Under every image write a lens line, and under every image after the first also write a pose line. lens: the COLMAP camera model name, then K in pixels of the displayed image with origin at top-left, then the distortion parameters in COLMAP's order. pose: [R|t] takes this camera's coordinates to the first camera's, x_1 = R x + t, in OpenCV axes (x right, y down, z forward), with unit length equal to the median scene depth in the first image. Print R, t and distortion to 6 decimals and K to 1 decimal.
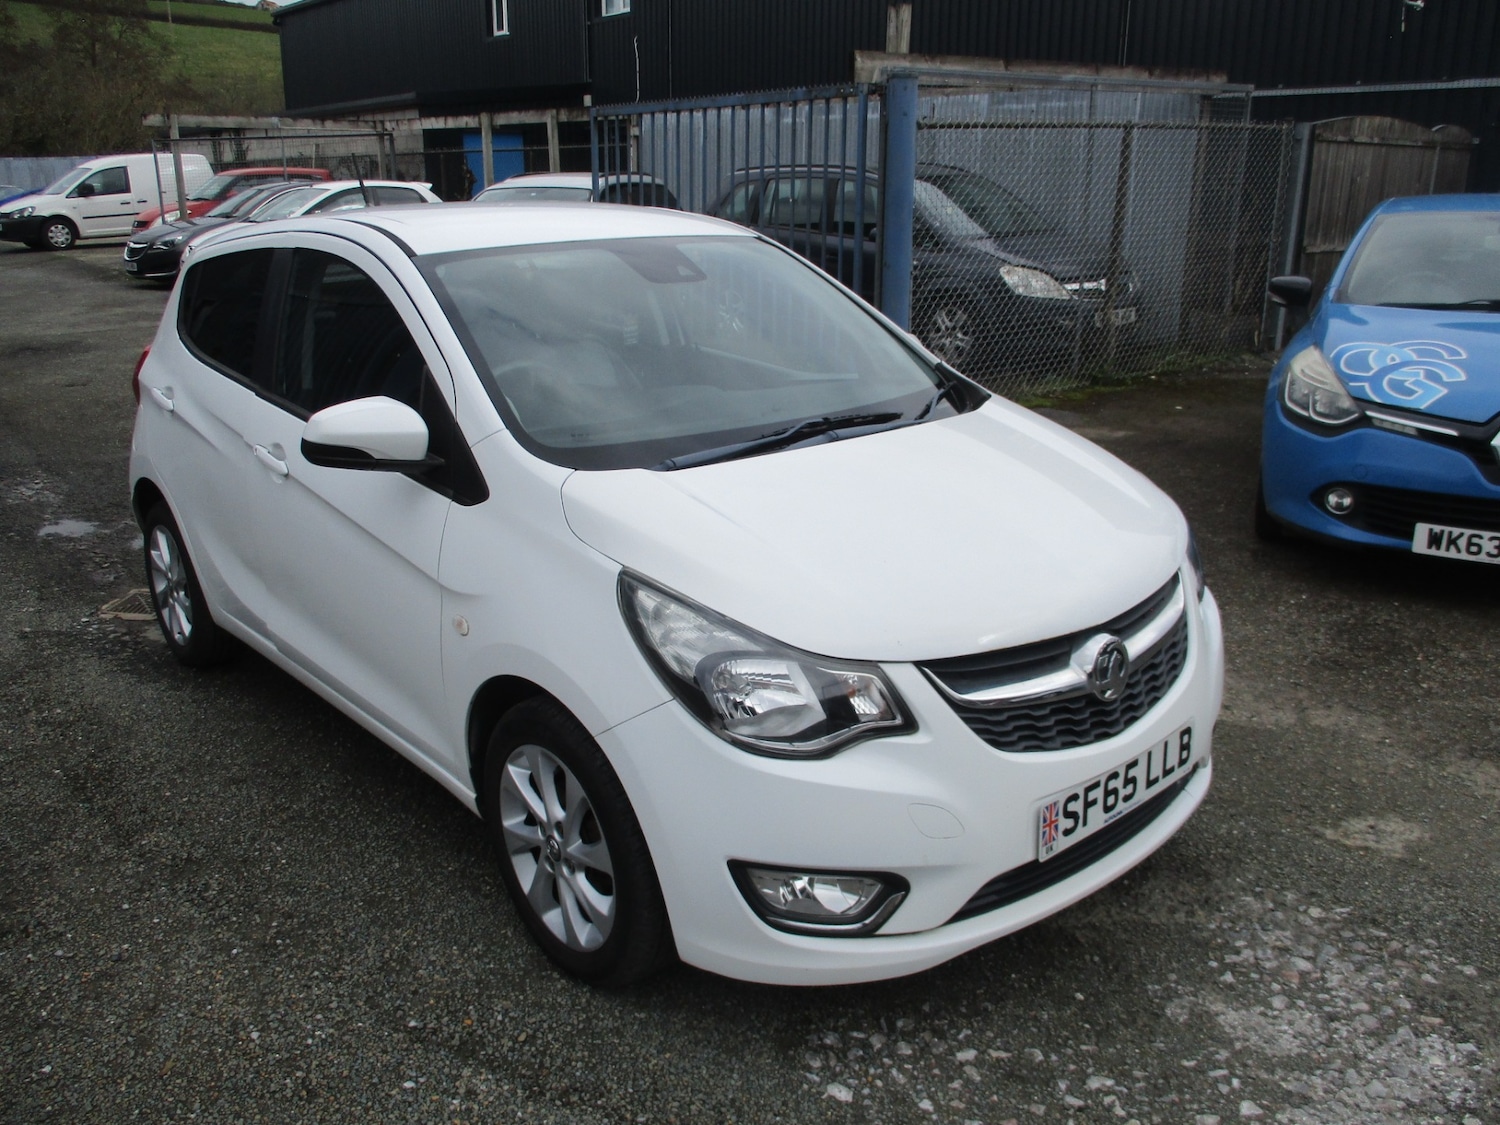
lens RADIAL K [[1228.5, 0, 759.8], [0, 1228.5, 528.6], [0, 0, 1]] dist [-0.012339, -0.011376]
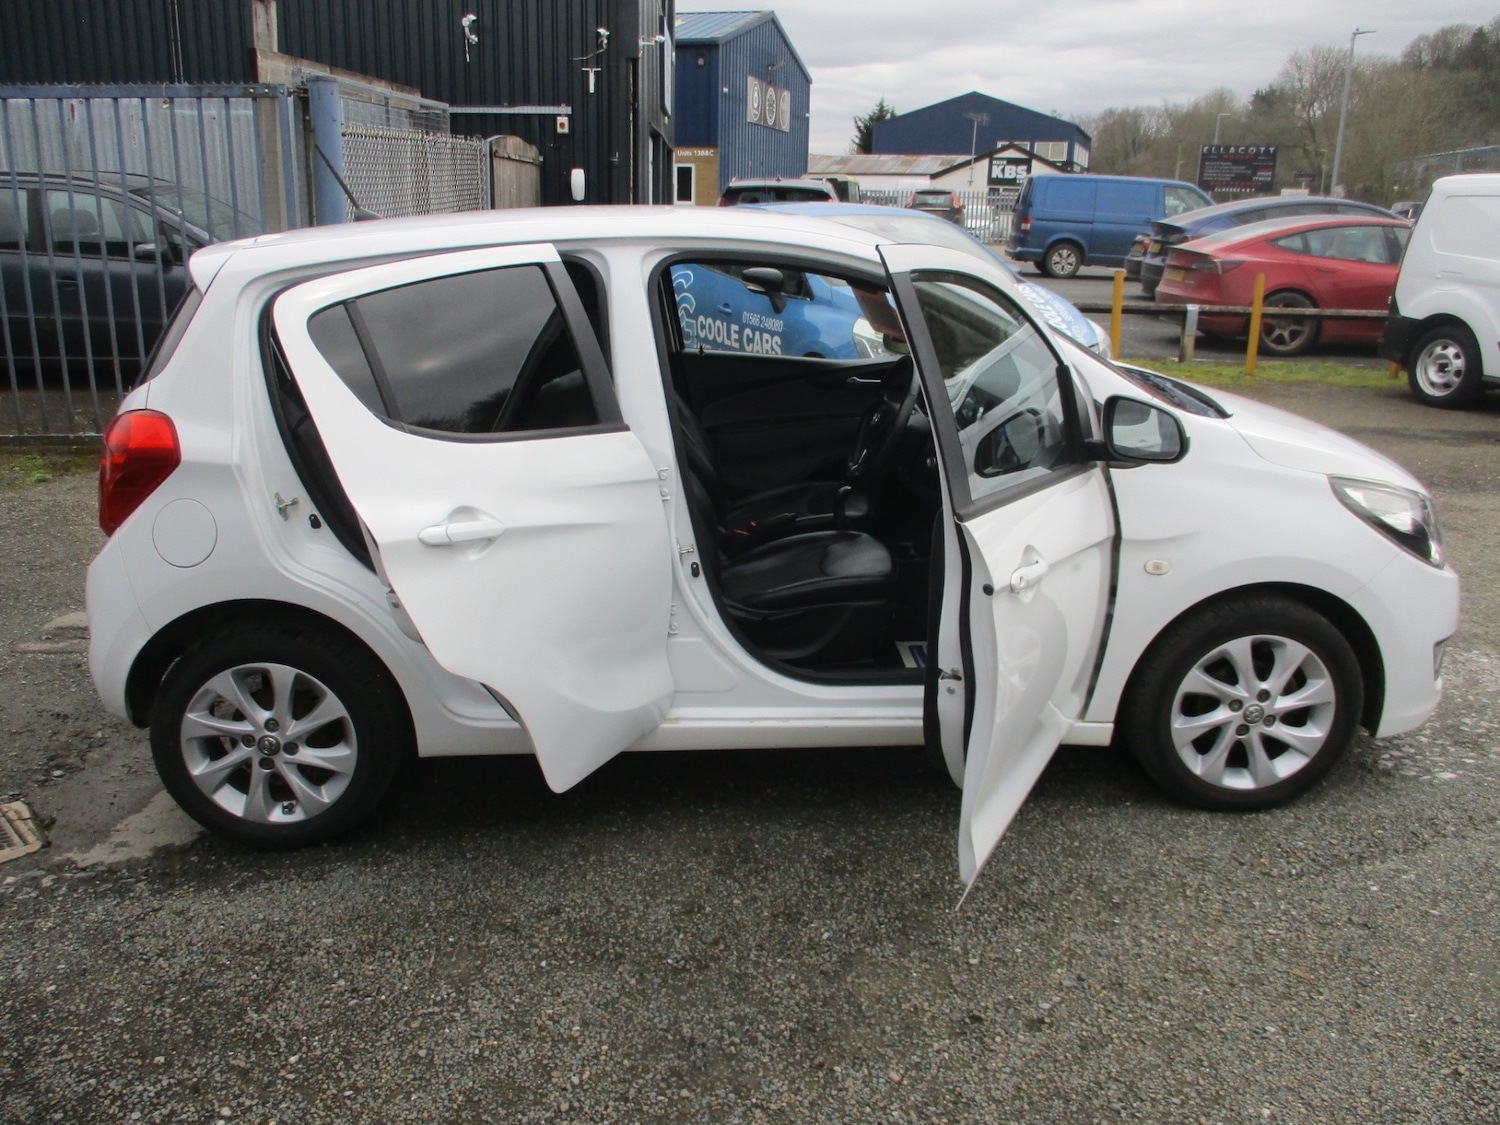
lens RADIAL K [[1264.7, 0, 714.1], [0, 1264.7, 541.8], [0, 0, 1]] dist [-0.052815, 0.019510]
pose [[0.632803, -0.196875, 0.748867, -1.431564], [0.200339, 0.975833, 0.087255, -0.138595], [-0.747947, 0.094812, 0.656952, 0.533360]]
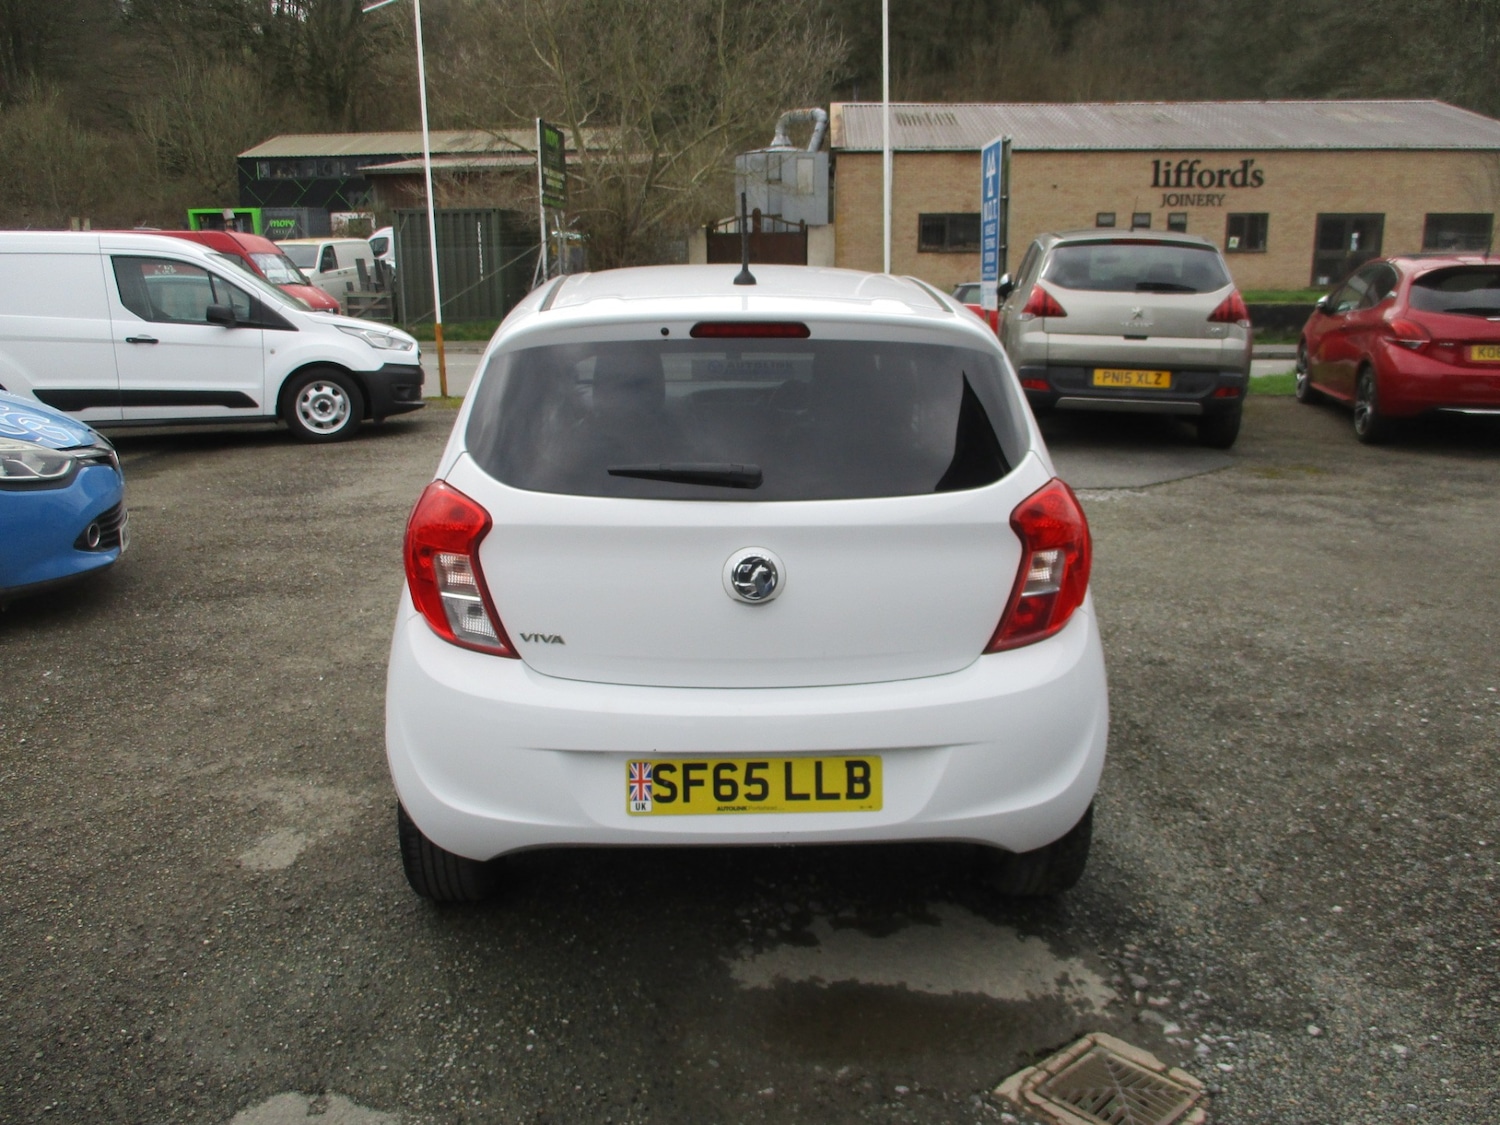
lens RADIAL K [[1286.0, 0, 748.7], [0, 1286.0, 539.7], [0, 0, 1]] dist [-0.029371, 0.009212]
pose [[-0.775670, -0.124316, 0.618774, -1.357480], [0.183315, 0.893768, 0.409360, -0.747440], [-0.603931, 0.430958, -0.670480, 2.724405]]
